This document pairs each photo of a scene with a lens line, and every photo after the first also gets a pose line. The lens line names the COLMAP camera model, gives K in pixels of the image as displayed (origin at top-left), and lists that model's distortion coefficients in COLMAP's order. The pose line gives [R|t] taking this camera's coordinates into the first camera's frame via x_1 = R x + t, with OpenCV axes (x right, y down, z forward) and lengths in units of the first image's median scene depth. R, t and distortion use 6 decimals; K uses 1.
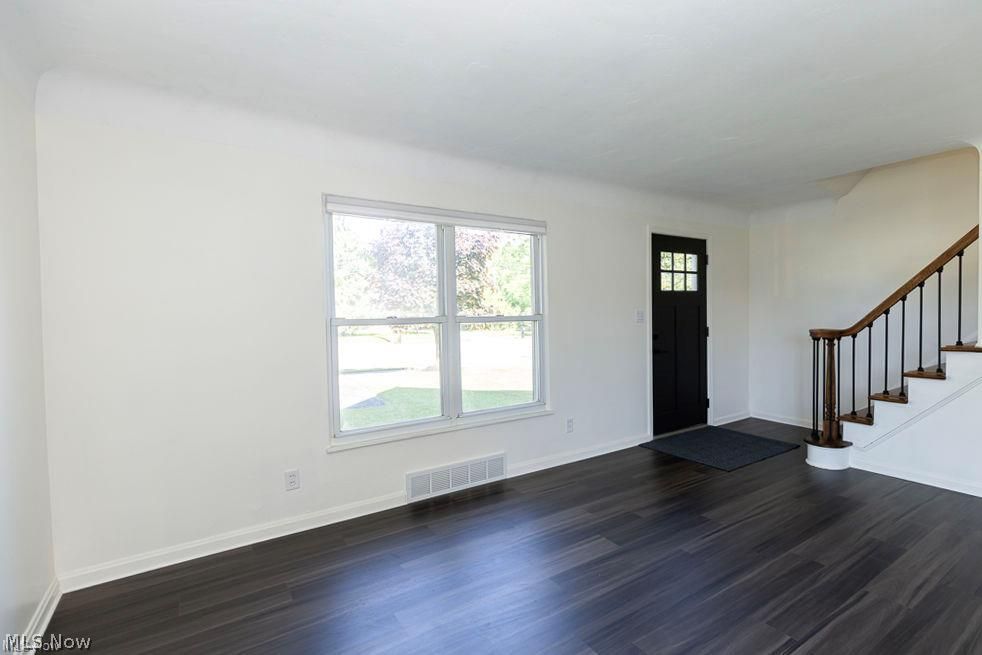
lens RADIAL K [[463.0, 0, 491.0], [0, 463.0, 327.5], [0, 0, 1]] dist [0.004752, 0.000049]
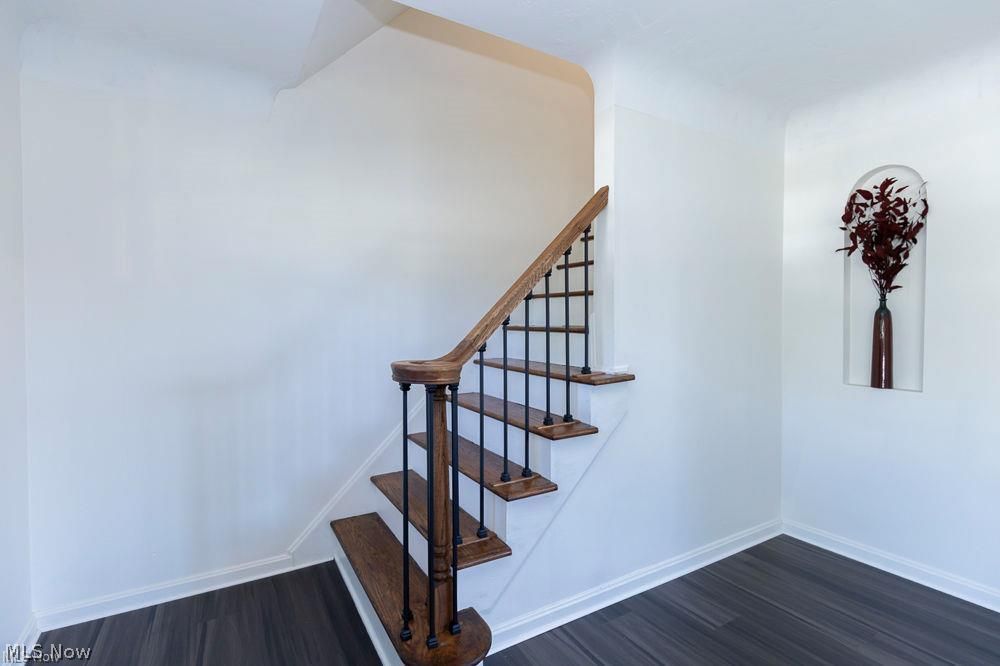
lens RADIAL K [[471.4, 0, 500.0], [0, 471.4, 333.0], [0, 0, 1]] dist [0.004752, 0.000049]
pose [[0.008725, -0.000537, 0.999962, 0.262916], [0.042677, 0.999089, 0.000164, -0.015261], [-0.999051, 0.042674, 0.008740, 0.792644]]
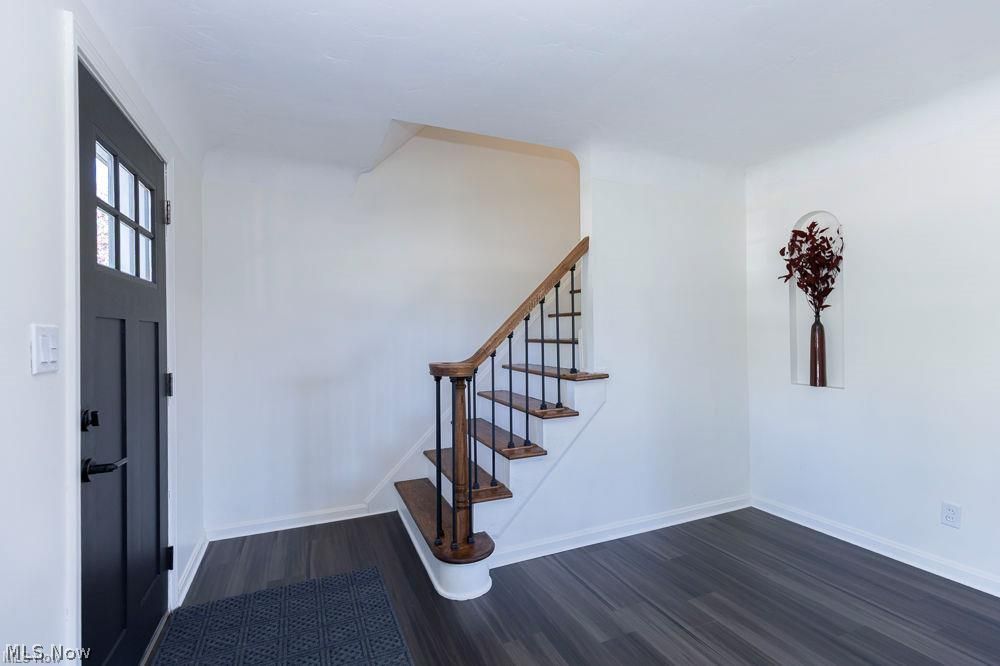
lens RADIAL K [[460.5, 0, 517.5], [0, 460.5, 335.3], [0, 0, 1]] dist [0.008286, -0.000026]
pose [[0.116008, 0.022337, 0.992997, 0.104148], [0.047495, 0.998479, -0.028009, -0.008907], [-0.992112, 0.050412, 0.114771, 0.716124]]
